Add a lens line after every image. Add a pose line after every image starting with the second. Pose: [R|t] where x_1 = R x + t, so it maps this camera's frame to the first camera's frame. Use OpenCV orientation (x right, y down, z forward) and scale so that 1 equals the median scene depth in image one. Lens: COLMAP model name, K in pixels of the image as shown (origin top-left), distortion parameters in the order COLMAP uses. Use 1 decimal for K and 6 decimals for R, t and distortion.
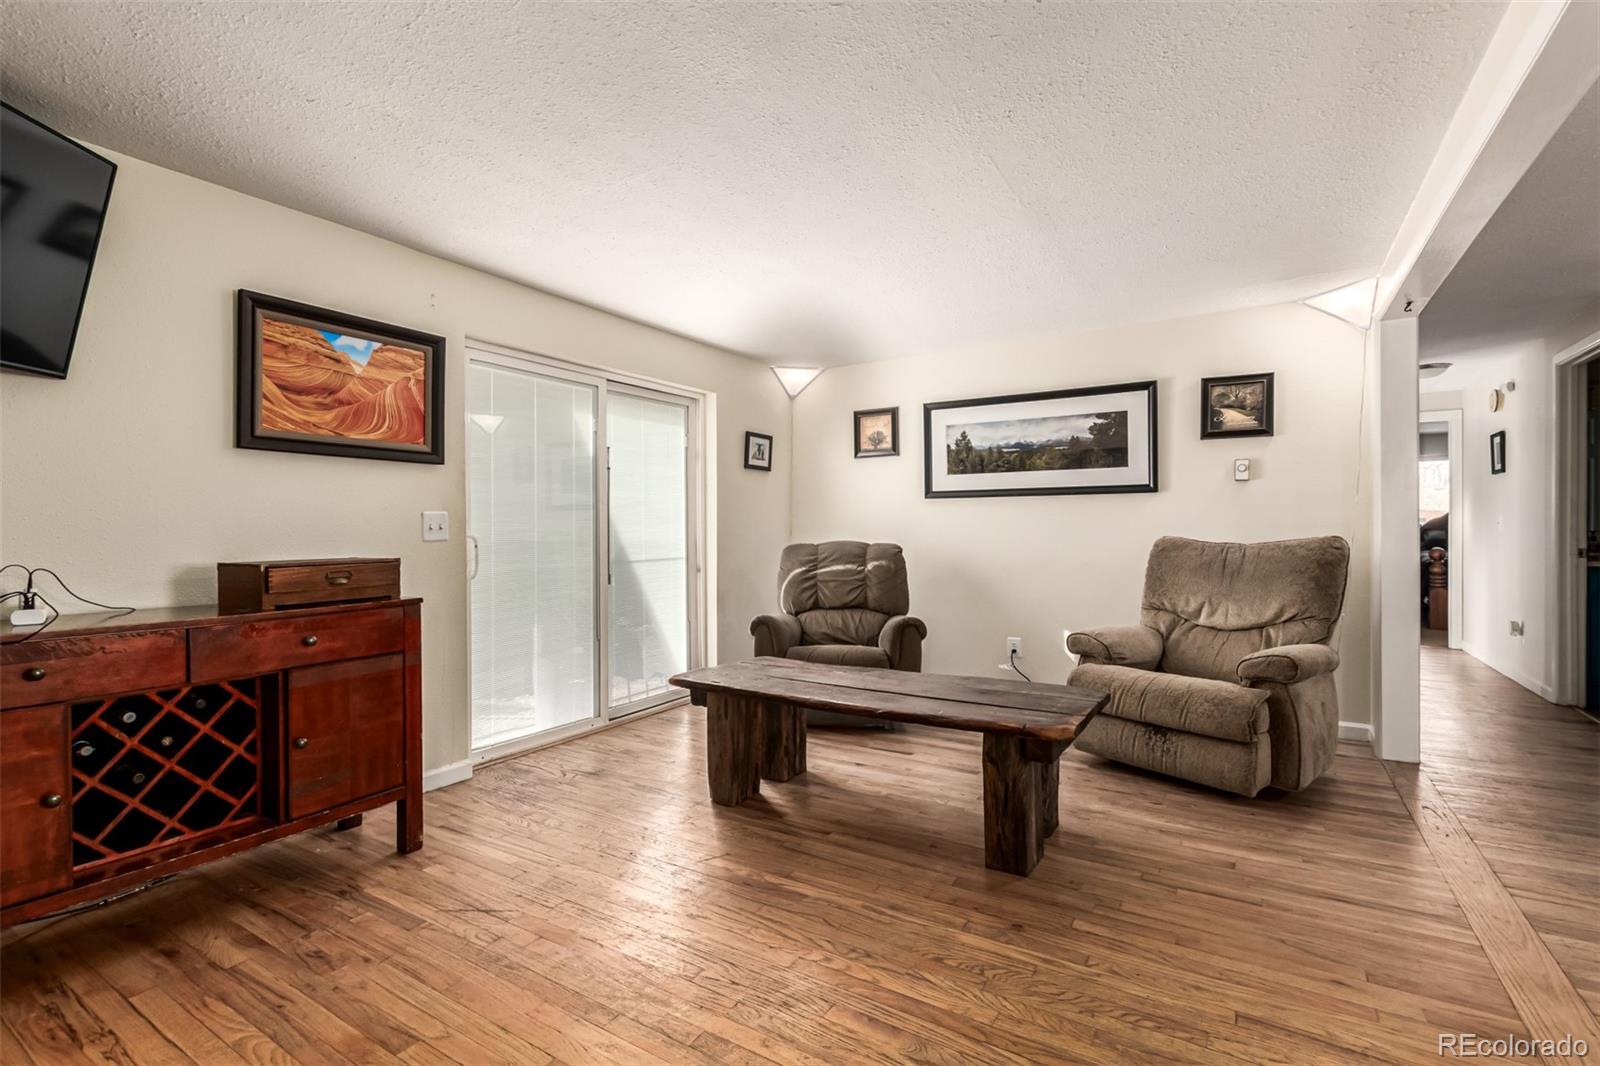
lens RADIAL K [[739.0, 0, 773.8], [0, 739.0, 533.2], [0, 0, 1]] dist [0.002154, -0.001500]
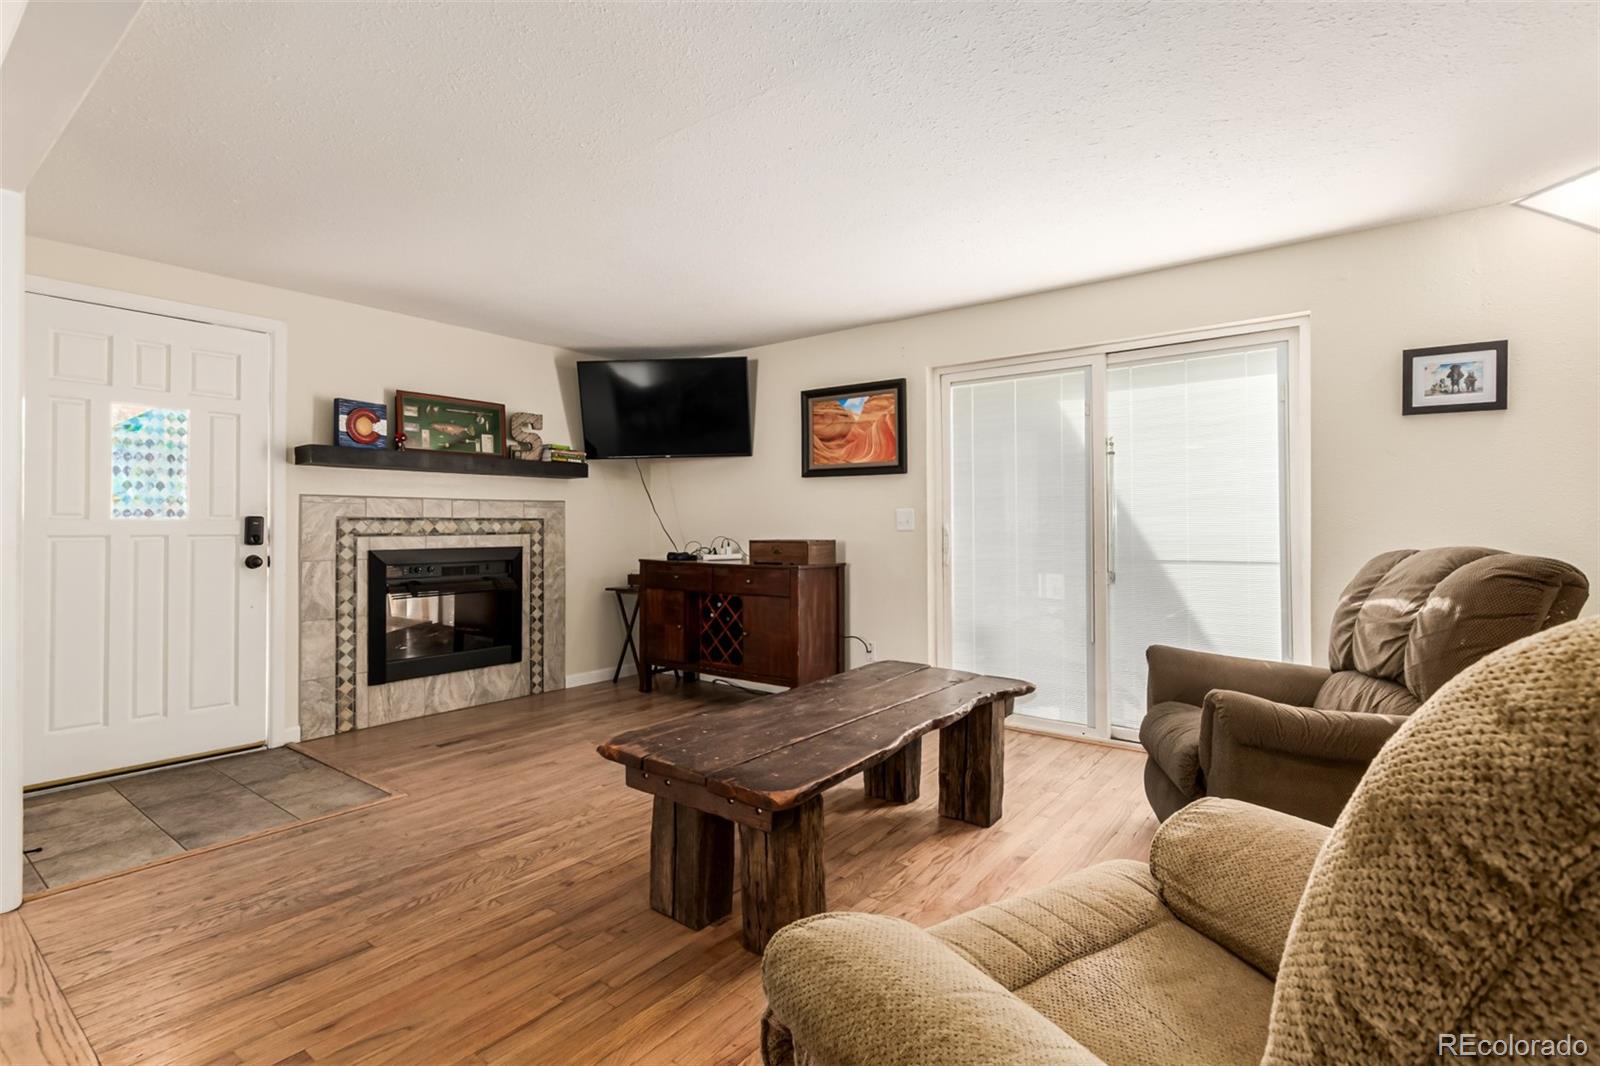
lens RADIAL K [[739.0, 0, 799.4], [0, 739.0, 522.5], [0, 0, 1]] dist [0.002154, -0.001500]
pose [[-0.069340, 0.006205, -0.997574, 0.967472], [-0.001527, 0.999979, 0.006326, -0.013178], [0.997592, 0.001962, -0.069329, 0.974915]]
